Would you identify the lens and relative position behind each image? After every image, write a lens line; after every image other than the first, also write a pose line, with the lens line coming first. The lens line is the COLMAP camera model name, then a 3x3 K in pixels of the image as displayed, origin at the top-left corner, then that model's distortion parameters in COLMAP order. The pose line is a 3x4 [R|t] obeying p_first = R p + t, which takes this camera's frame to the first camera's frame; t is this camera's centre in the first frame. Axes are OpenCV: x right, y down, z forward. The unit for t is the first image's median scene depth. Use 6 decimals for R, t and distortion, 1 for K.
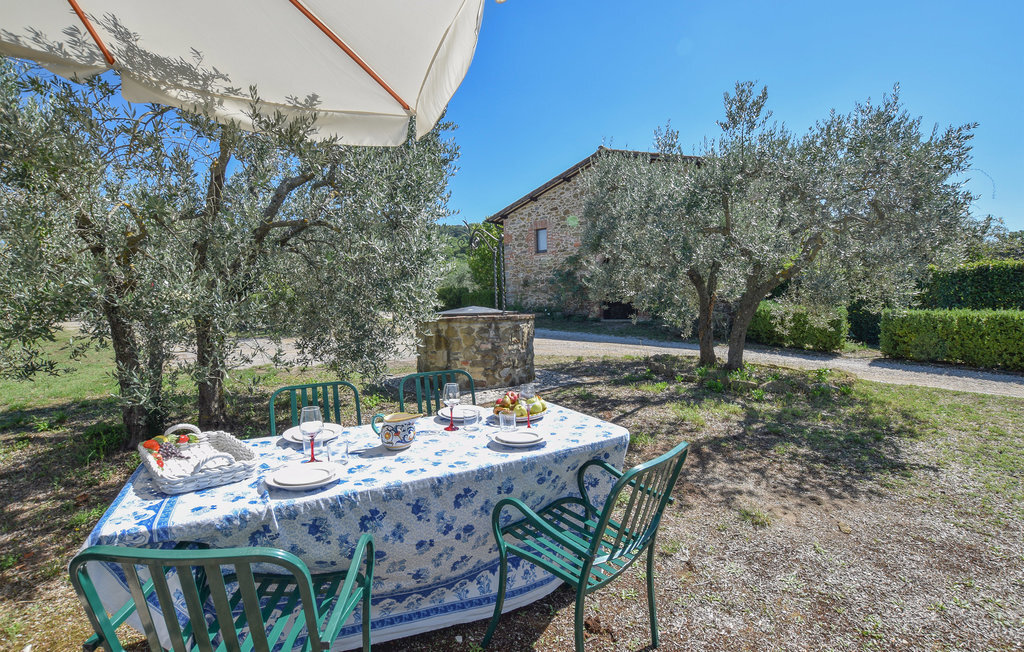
lens RADIAL K [[464.6, 0, 512.0], [0, 464.6, 315.5], [0, 0, 1]] dist [-0.020144, 0.000596]
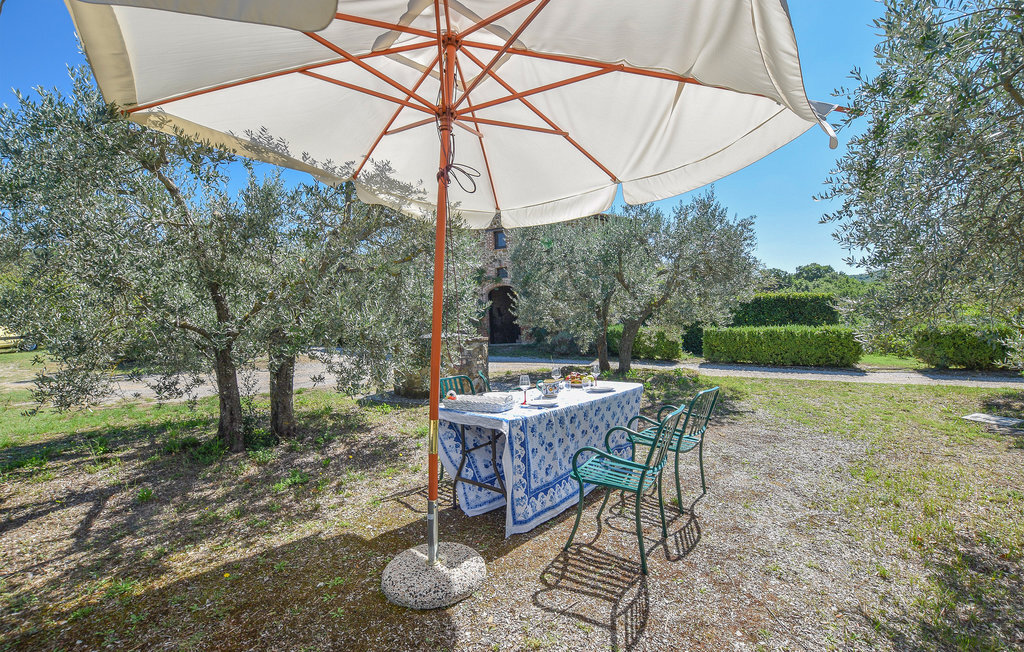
lens RADIAL K [[476.0, 0, 521.2], [0, 476.0, 322.4], [0, 0, 1]] dist [-0.023723, 0.000343]
pose [[0.939710, -0.017043, 0.341547, -0.309715], [0.032781, 0.998647, -0.040359, 0.013922], [-0.340397, 0.049122, 0.938998, -0.256547]]
